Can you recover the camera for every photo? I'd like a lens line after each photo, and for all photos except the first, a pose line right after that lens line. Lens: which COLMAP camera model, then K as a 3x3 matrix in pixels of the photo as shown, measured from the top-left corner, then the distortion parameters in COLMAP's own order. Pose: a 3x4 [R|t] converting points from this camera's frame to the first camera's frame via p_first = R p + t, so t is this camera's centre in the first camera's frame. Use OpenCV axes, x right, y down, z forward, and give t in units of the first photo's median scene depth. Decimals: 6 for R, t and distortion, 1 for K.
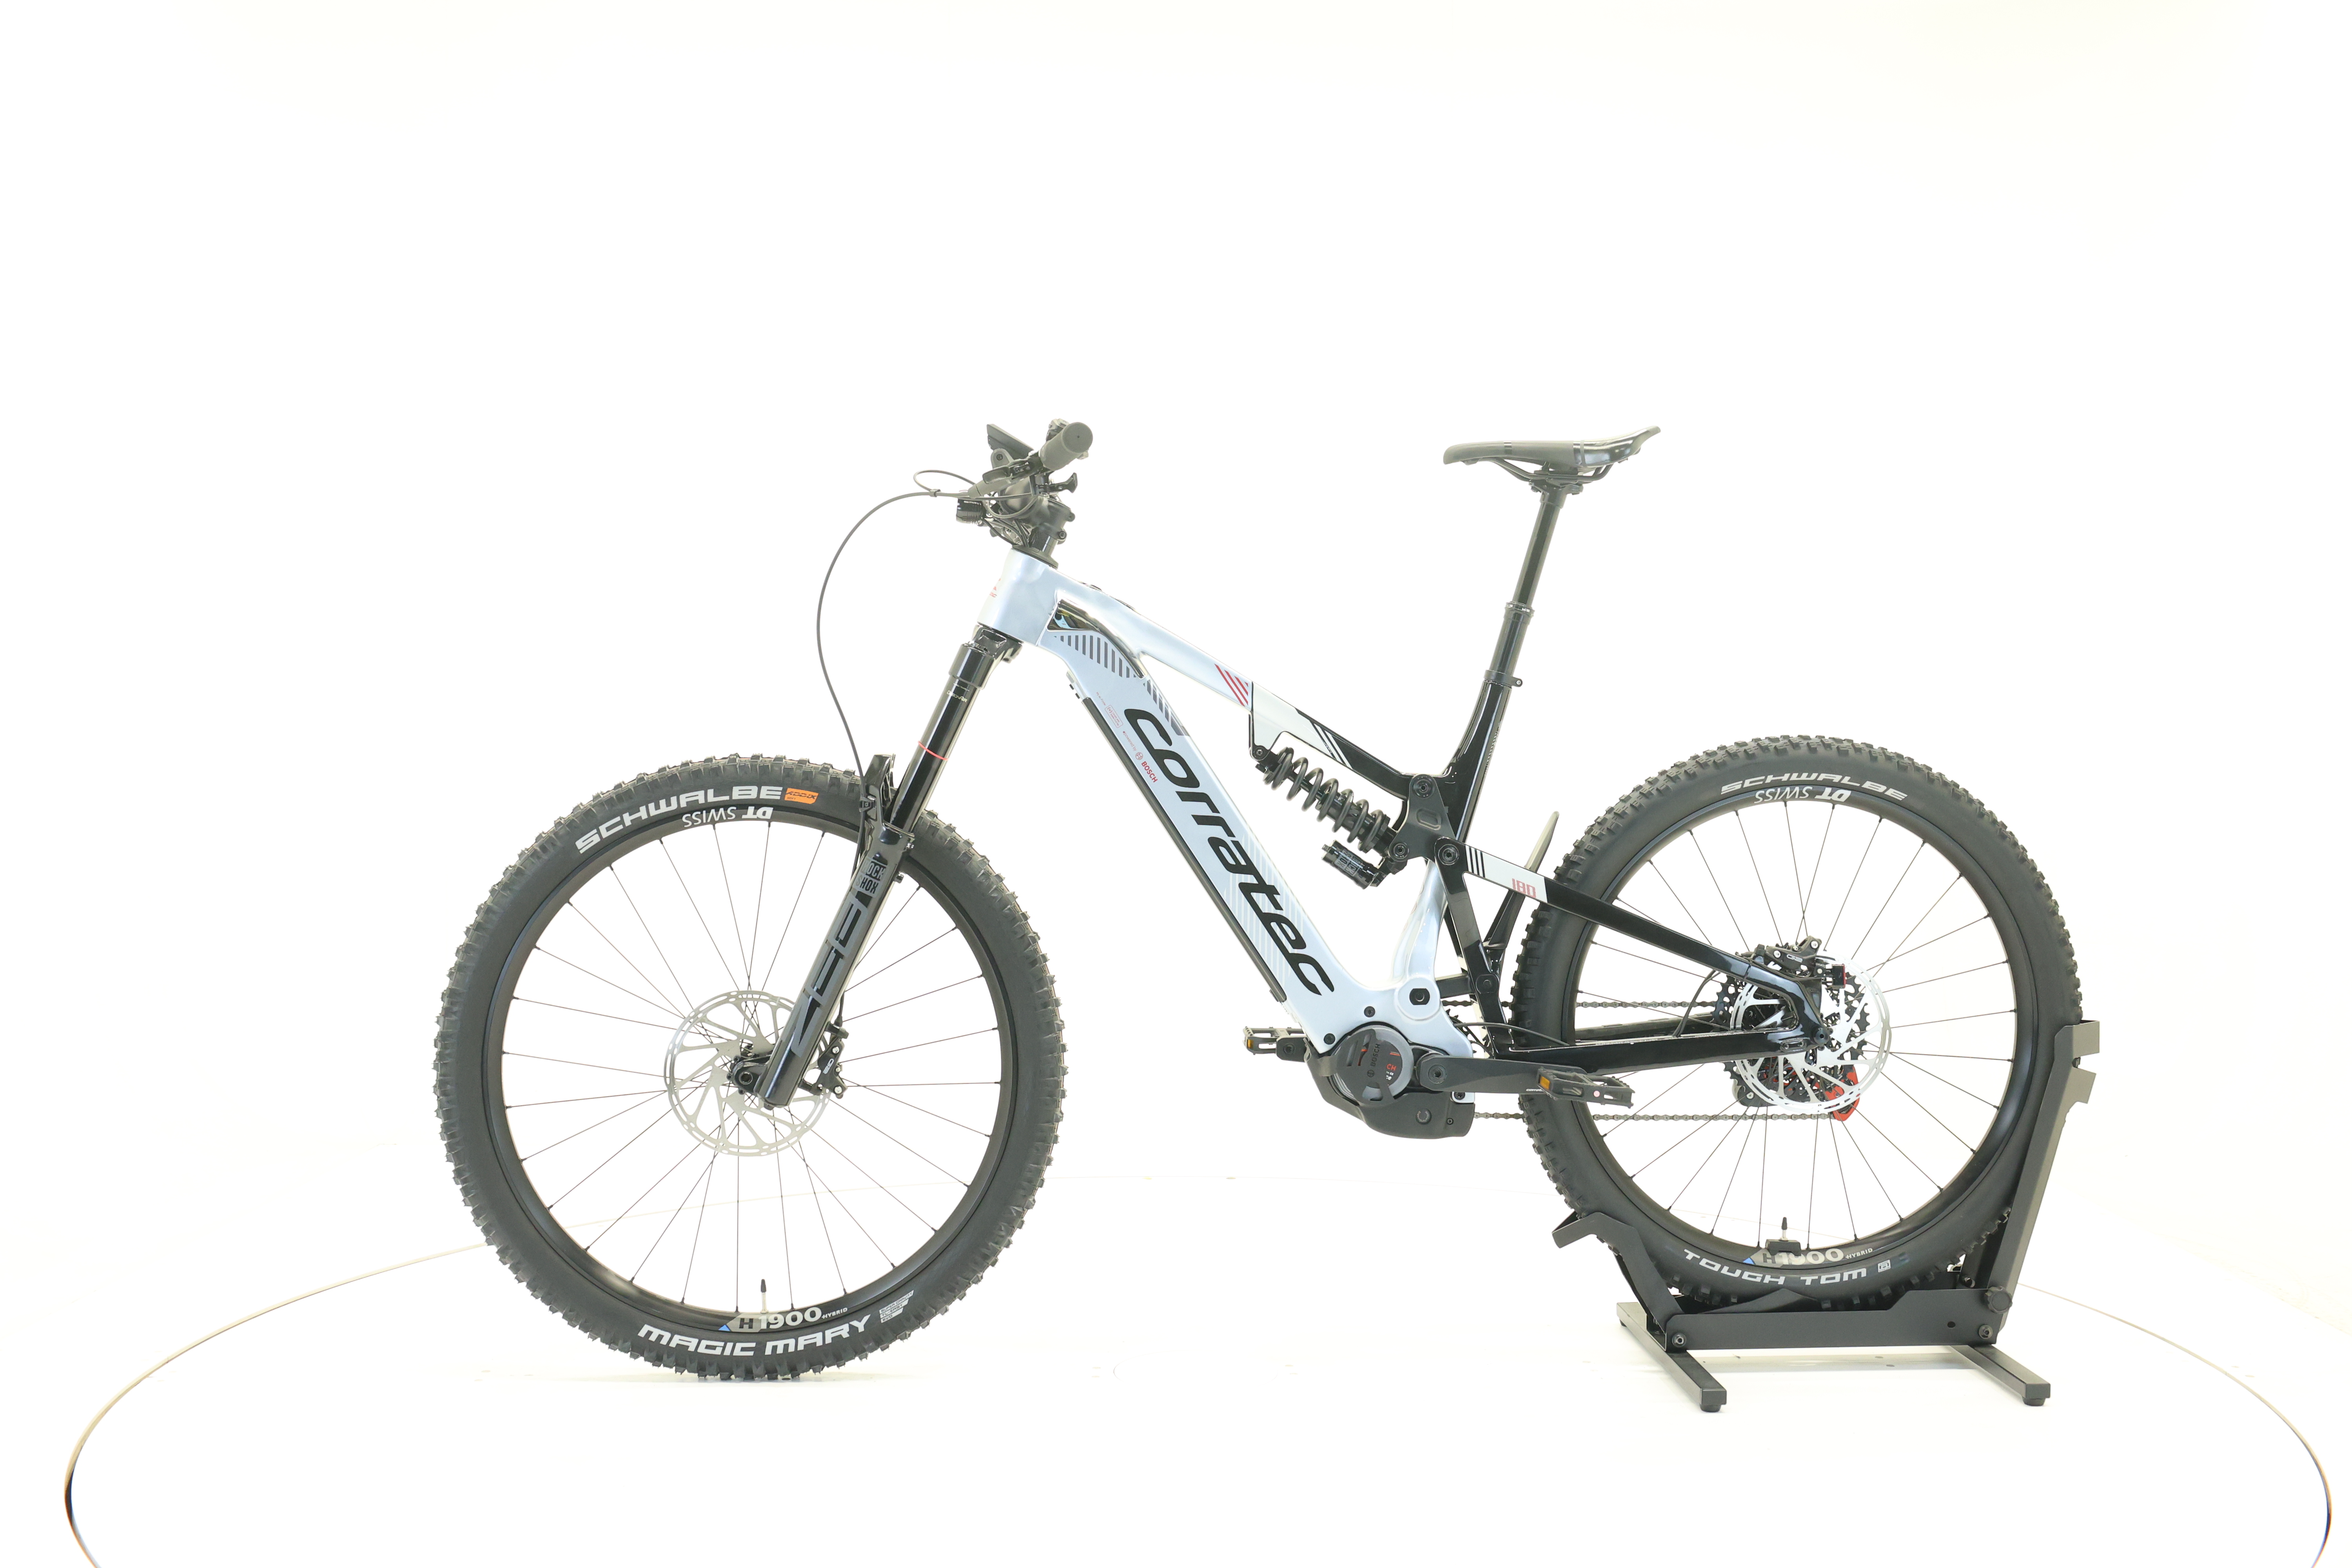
lens RADIAL K [[2472.8, 0, 1176.0], [0, 2472.8, 784.0], [0, 0, 1]] dist [0.000164, 0.002336]
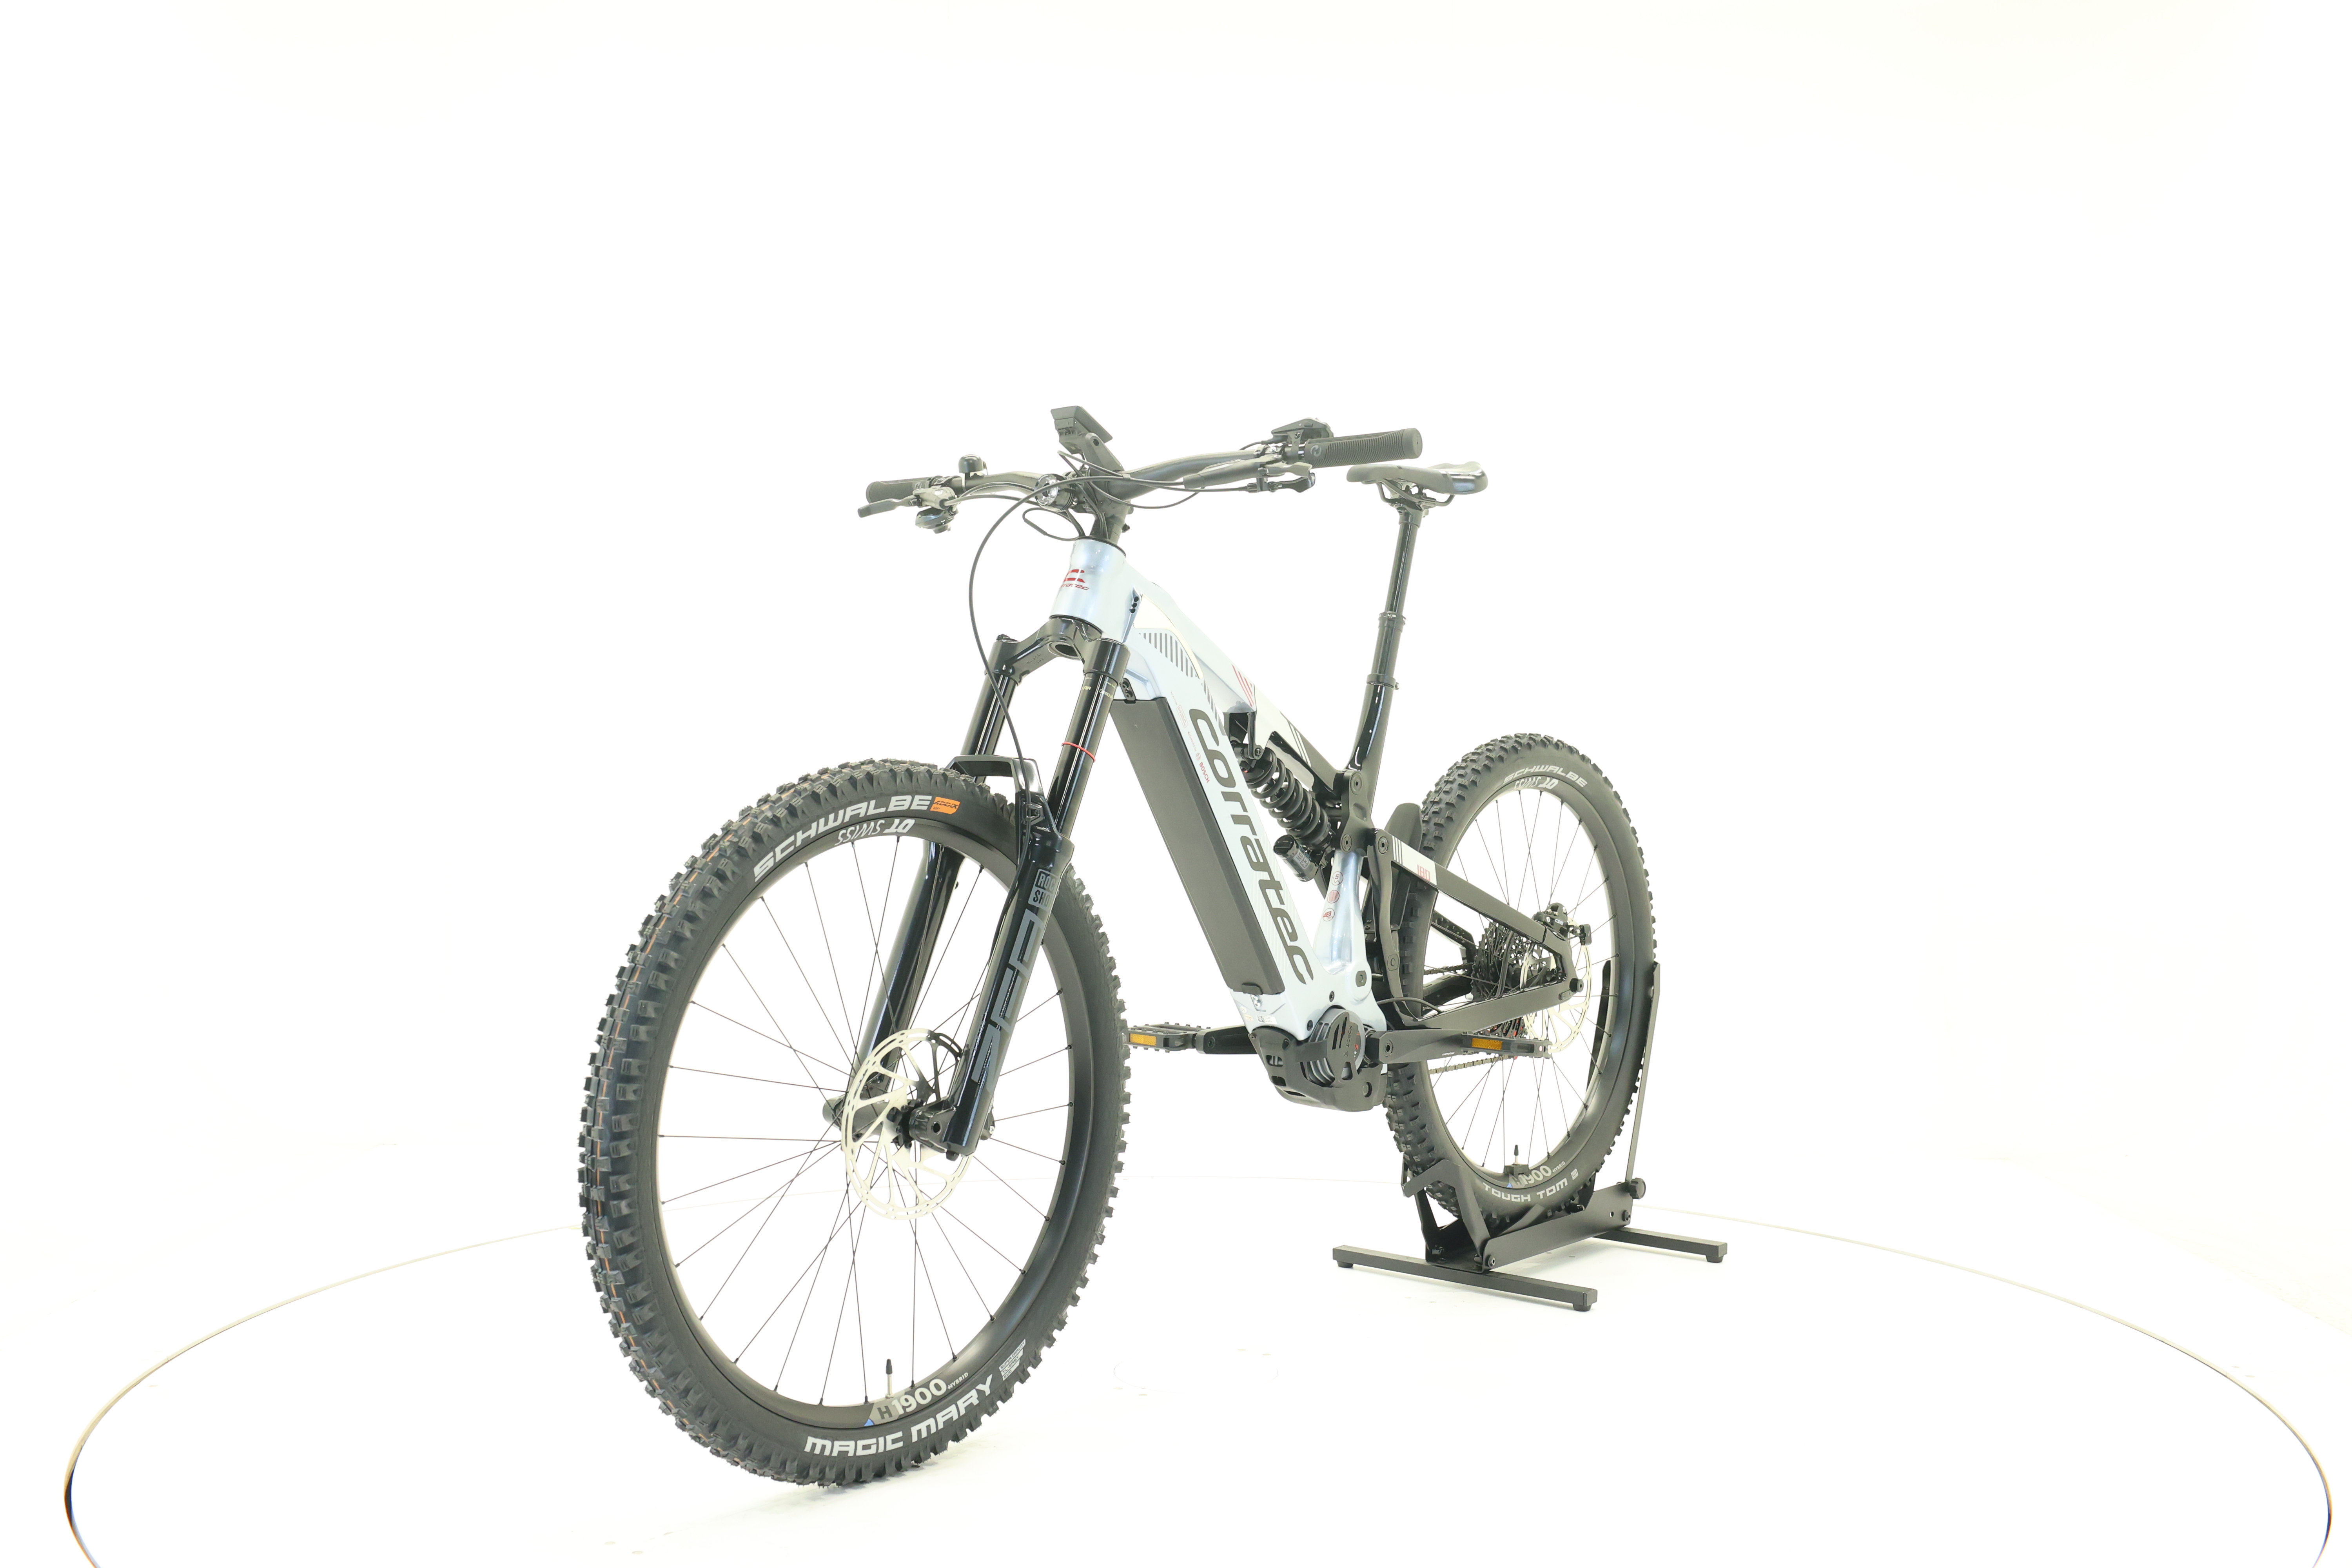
lens RADIAL K [[2458.5, 0, 1113.7], [0, 2458.5, 777.6], [0, 0, 1]] dist [0.017910, 0.012206]
pose [[0.690429, -0.016546, 0.723211, -0.735763], [0.013093, 0.999860, 0.010376, -0.013259], [-0.723281, 0.002305, 0.690549, 0.339402]]
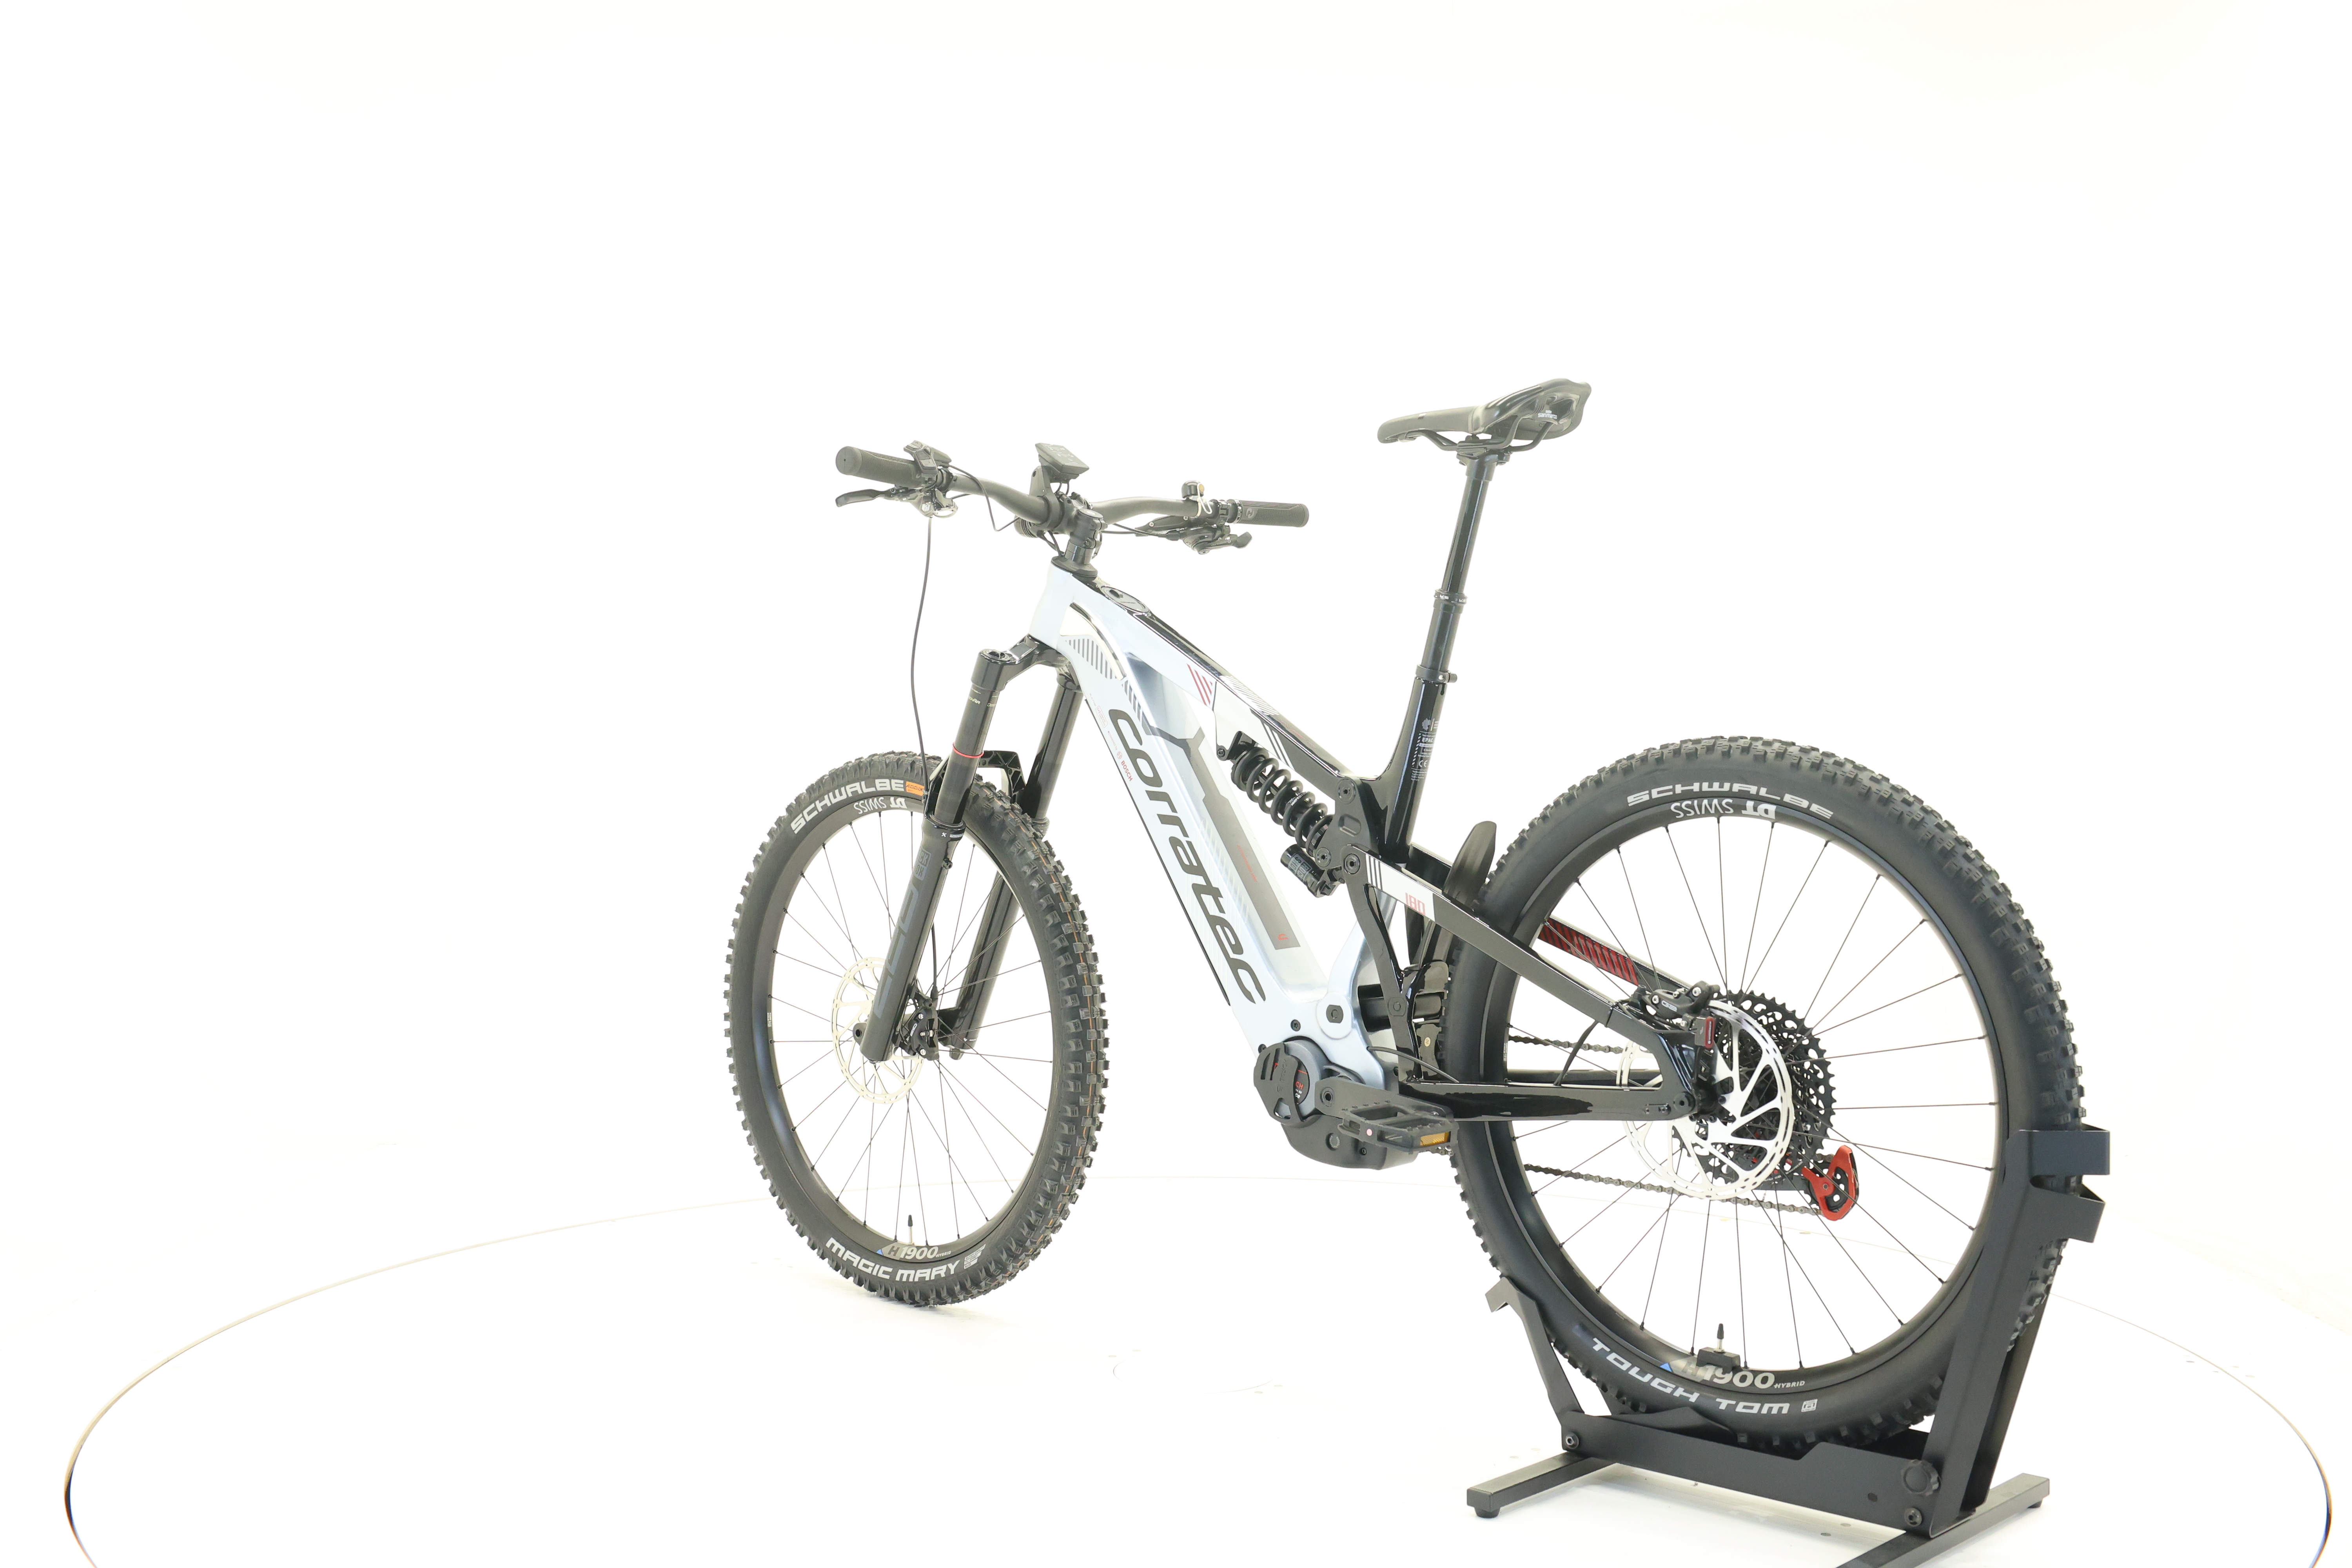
lens RADIAL K [[2458.5, 0, 1113.7], [0, 2458.5, 777.6], [0, 0, 1]] dist [0.017910, 0.012206]
pose [[0.678551, 0.014101, -0.734418, 0.718489], [-0.014395, 0.999879, 0.005898, -0.007889], [0.734412, 0.006570, 0.678672, 0.301556]]
